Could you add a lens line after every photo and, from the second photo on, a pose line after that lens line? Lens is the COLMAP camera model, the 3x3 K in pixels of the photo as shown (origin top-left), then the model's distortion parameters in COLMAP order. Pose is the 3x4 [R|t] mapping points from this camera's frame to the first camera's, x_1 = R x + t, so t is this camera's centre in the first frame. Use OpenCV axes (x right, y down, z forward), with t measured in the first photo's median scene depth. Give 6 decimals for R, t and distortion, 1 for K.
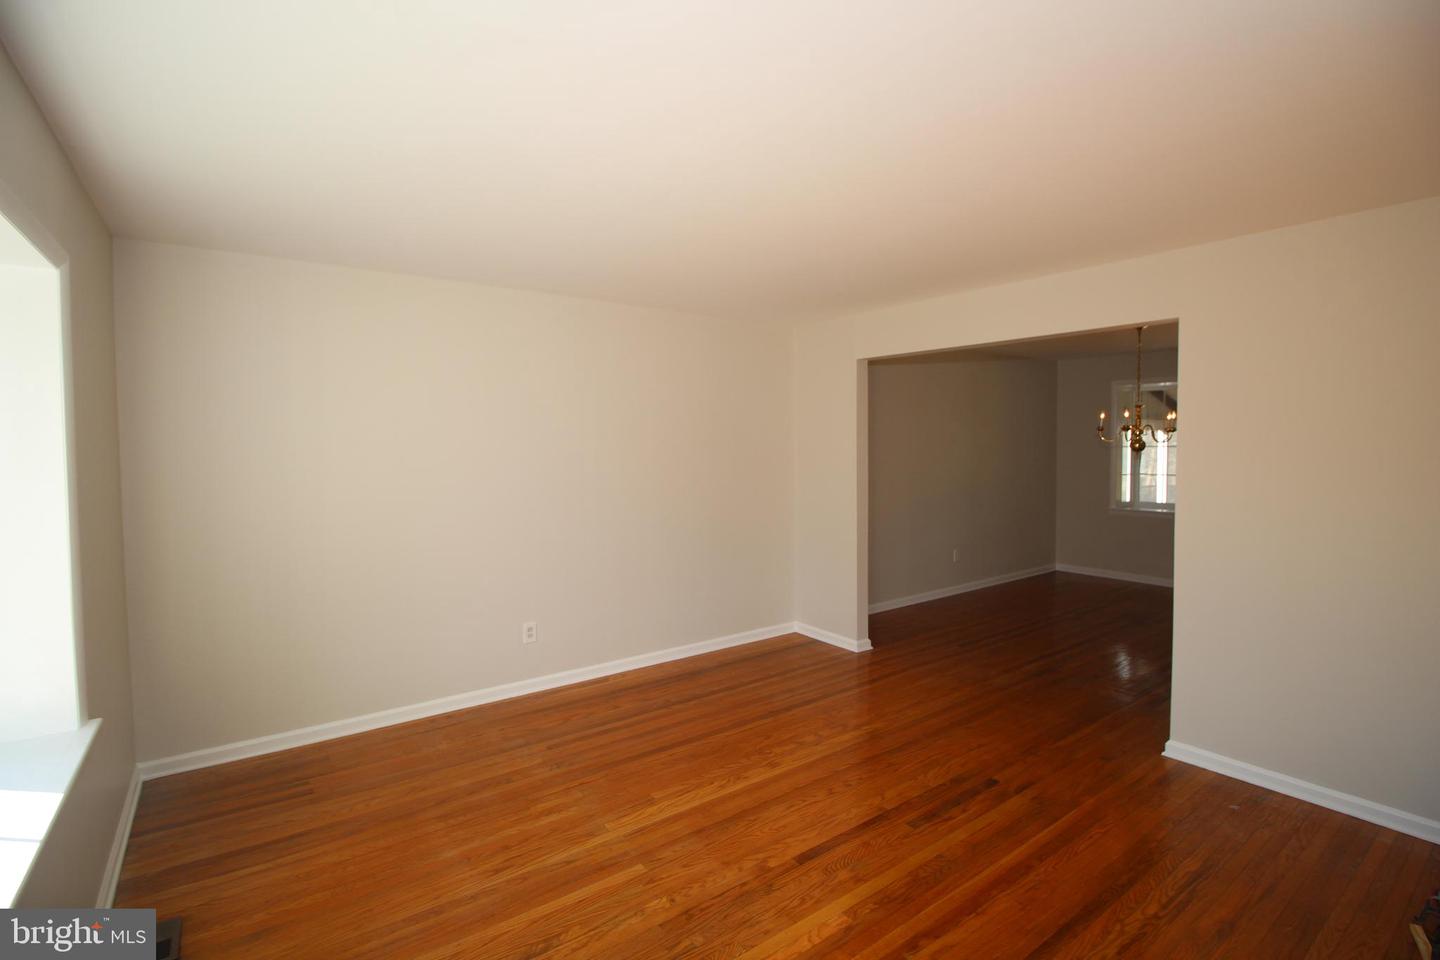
lens RADIAL K [[663.5, 0, 715.6], [0, 663.5, 470.8], [0, 0, 1]] dist [0.002601, -0.014943]
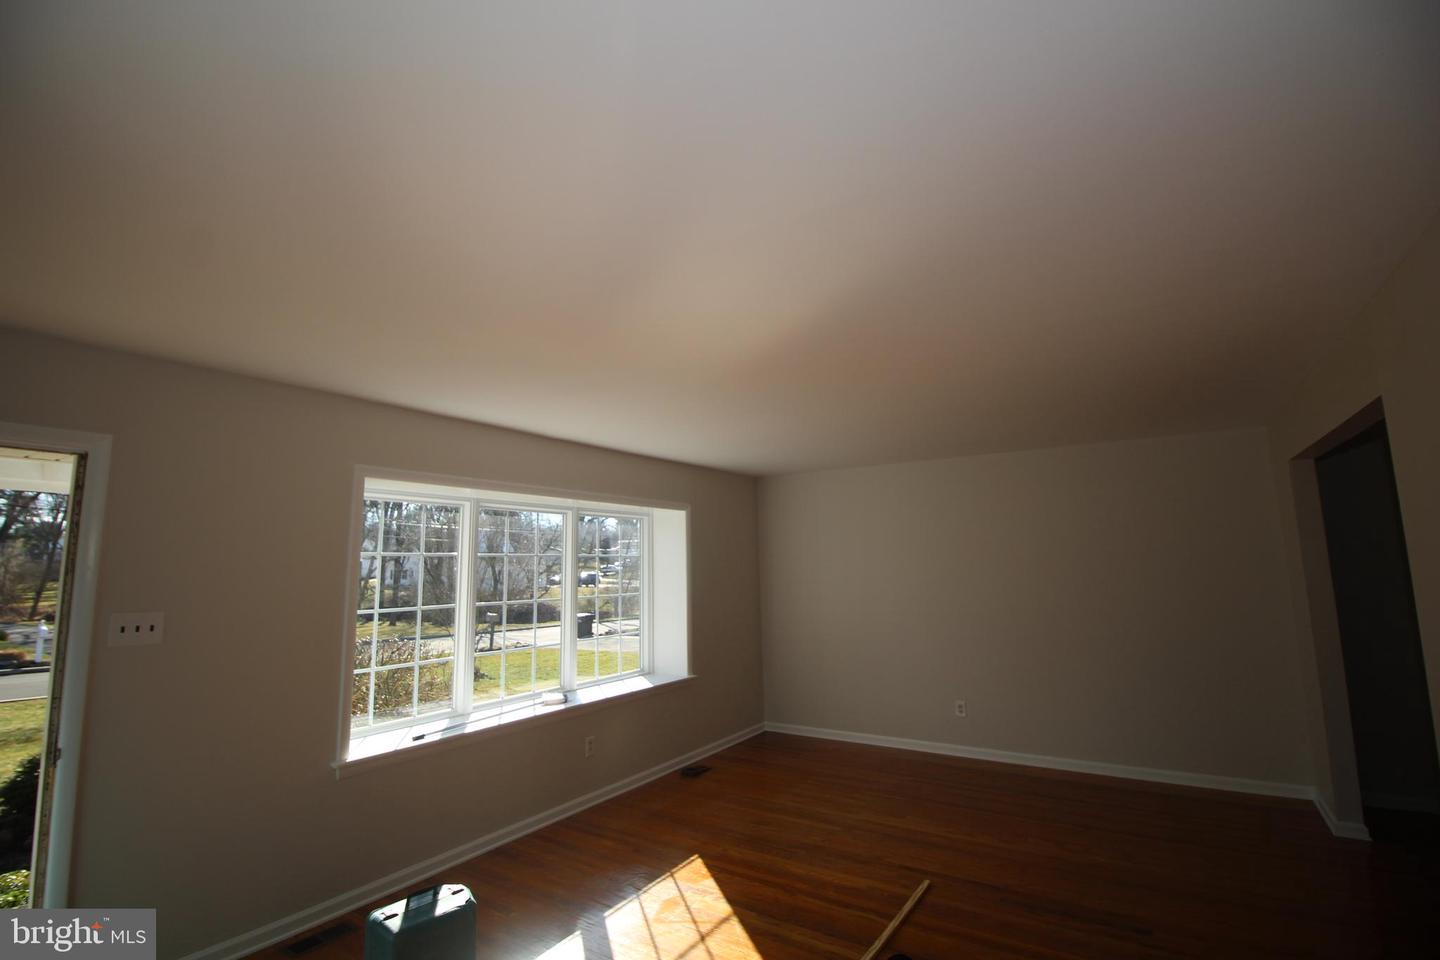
lens RADIAL K [[663.5, 0, 715.6], [0, 663.5, 470.8], [0, 0, 1]] dist [0.002601, -0.014943]
pose [[0.344804, -0.137393, -0.928565, 1.262794], [-0.019196, 0.987991, -0.153314, -0.023684], [0.938478, 0.070688, 0.338026, 0.074856]]
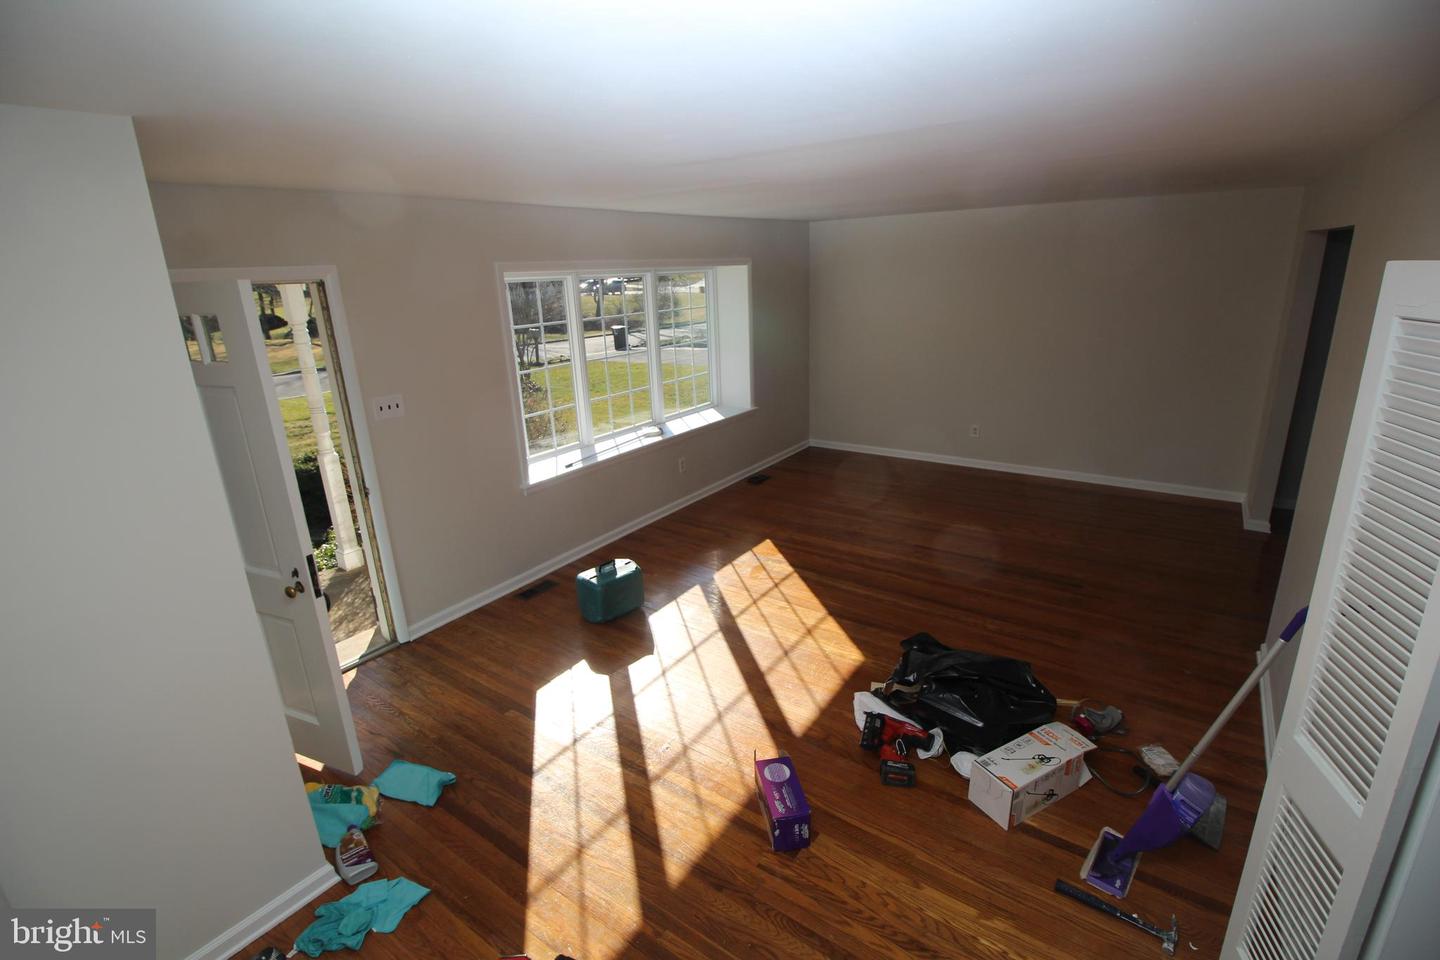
lens RADIAL K [[663.5, 0, 715.6], [0, 663.5, 470.8], [0, 0, 1]] dist [0.002601, -0.014943]
pose [[0.310421, 0.268883, -0.911779, 1.541131], [-0.000615, 0.959219, 0.282663, -0.191068], [0.950599, -0.087184, 0.297927, -0.161797]]
